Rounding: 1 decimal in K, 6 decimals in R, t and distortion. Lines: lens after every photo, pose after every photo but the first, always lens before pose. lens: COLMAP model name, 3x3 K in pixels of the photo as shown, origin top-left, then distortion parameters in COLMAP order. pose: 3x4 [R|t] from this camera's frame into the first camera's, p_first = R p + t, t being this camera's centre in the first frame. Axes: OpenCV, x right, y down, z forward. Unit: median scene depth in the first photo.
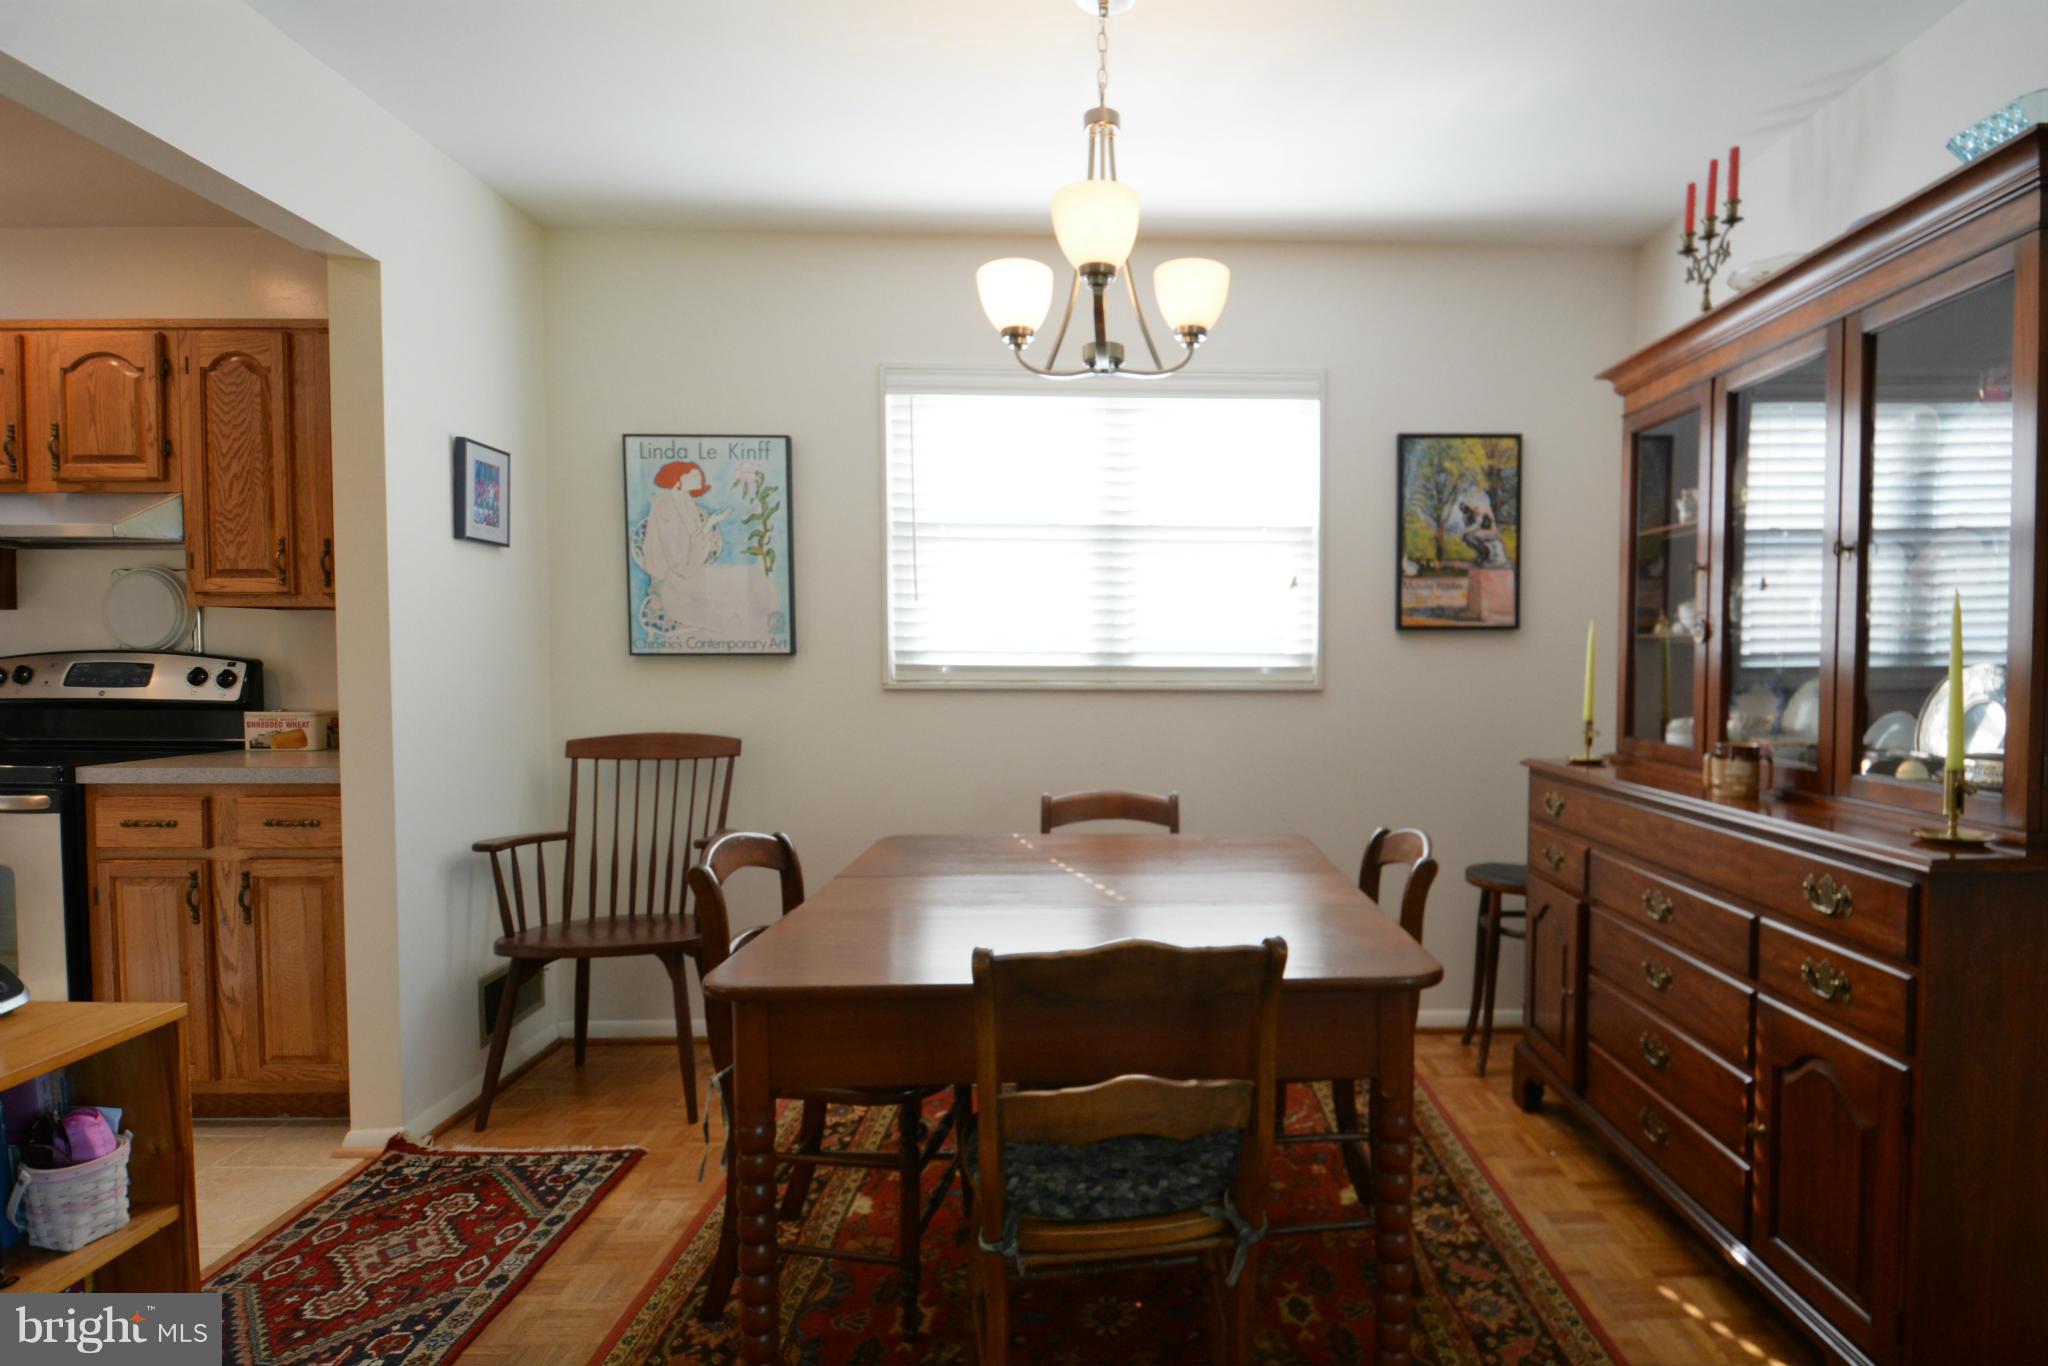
lens RADIAL K [[1045.1, 0, 1151.5], [0, 1045.1, 697.7], [0, 0, 1]] dist [0.012661, -0.013247]
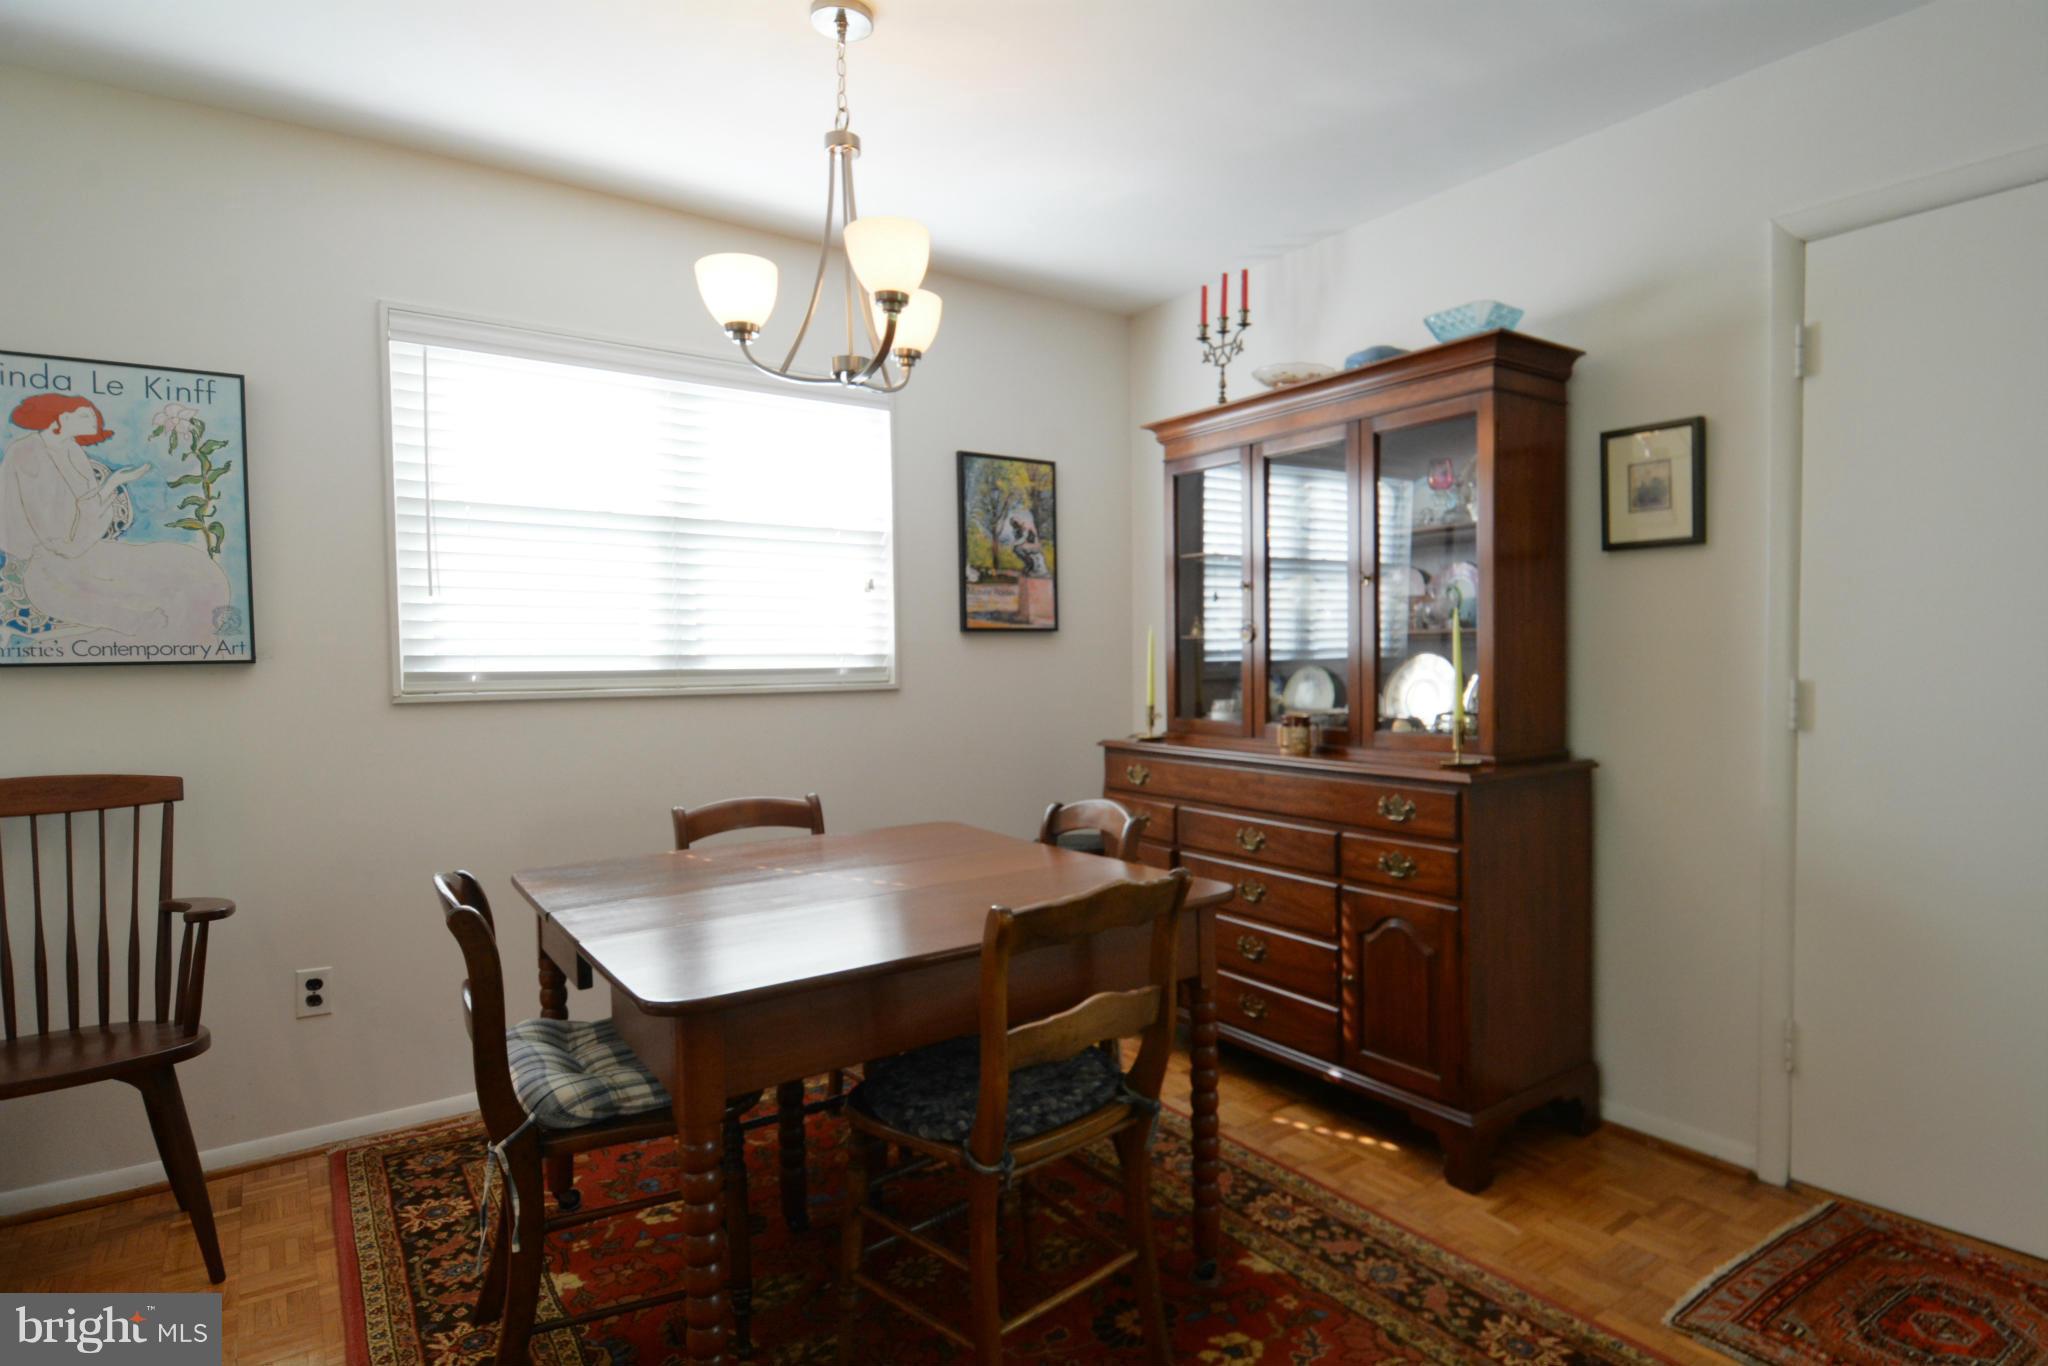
lens RADIAL K [[1086.5, 0, 1166.3], [0, 1086.5, 699.1], [0, 0, 1]] dist [-0.000078, -0.008345]
pose [[0.801522, -0.034837, 0.596950, -0.329264], [0.036291, 0.999295, 0.009589, 0.002298], [-0.596864, 0.013978, 0.802221, -0.035426]]
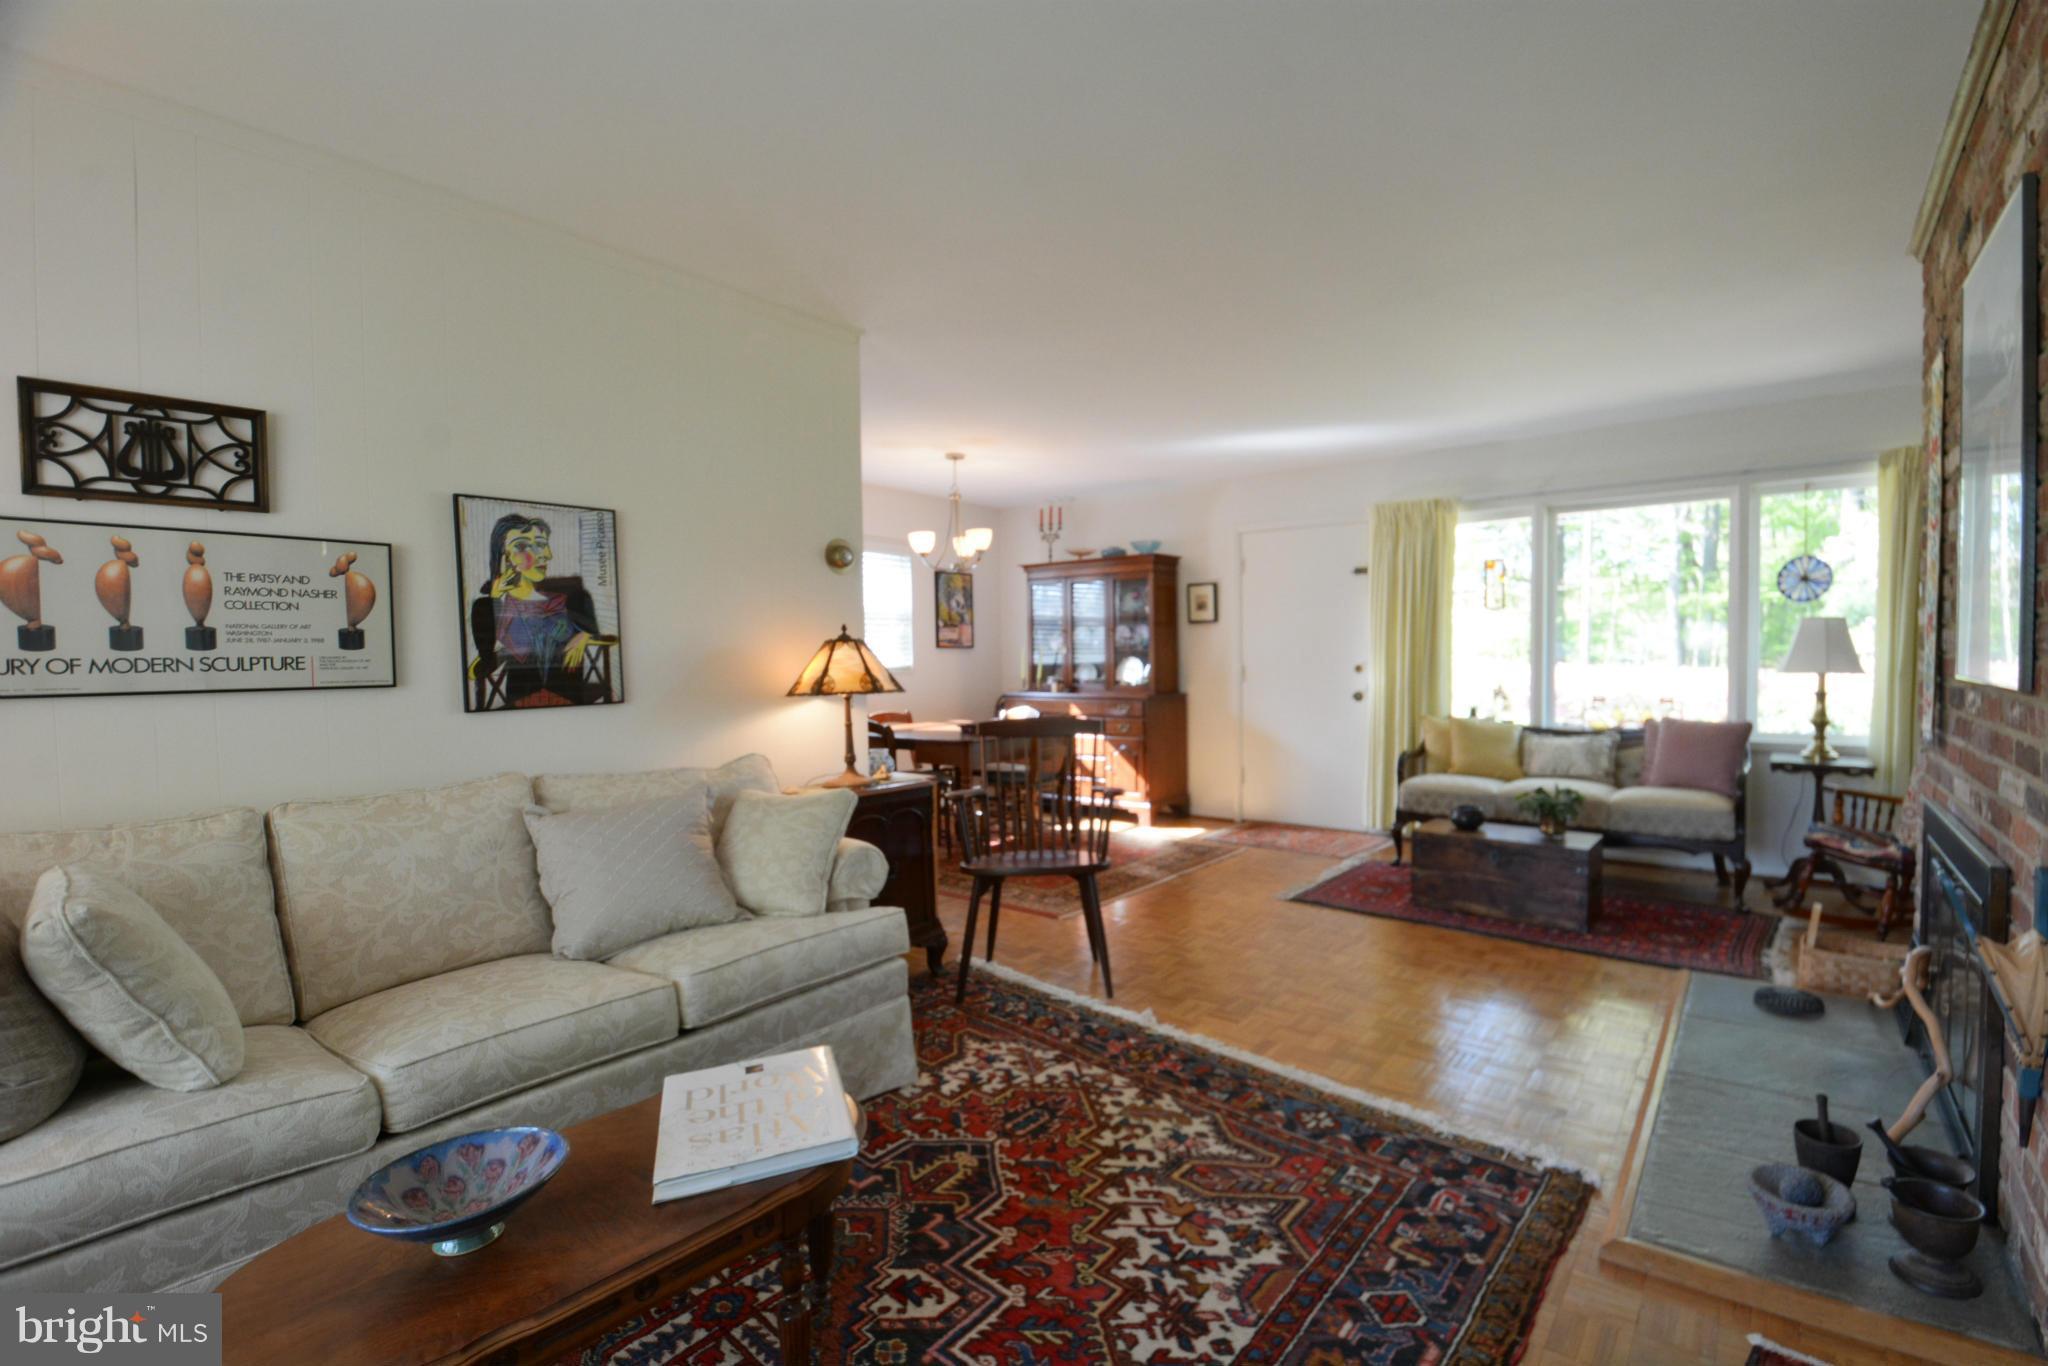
lens RADIAL K [[867.1, 0, 1143.1], [0, 867.1, 690.5], [0, 0, 1]] dist [-0.028320, -0.001980]
pose [[0.605317, -0.039332, 0.795012, -1.386313], [0.043344, 0.998925, 0.016418, 0.031579], [-0.794804, 0.024521, 0.606371, -0.816505]]
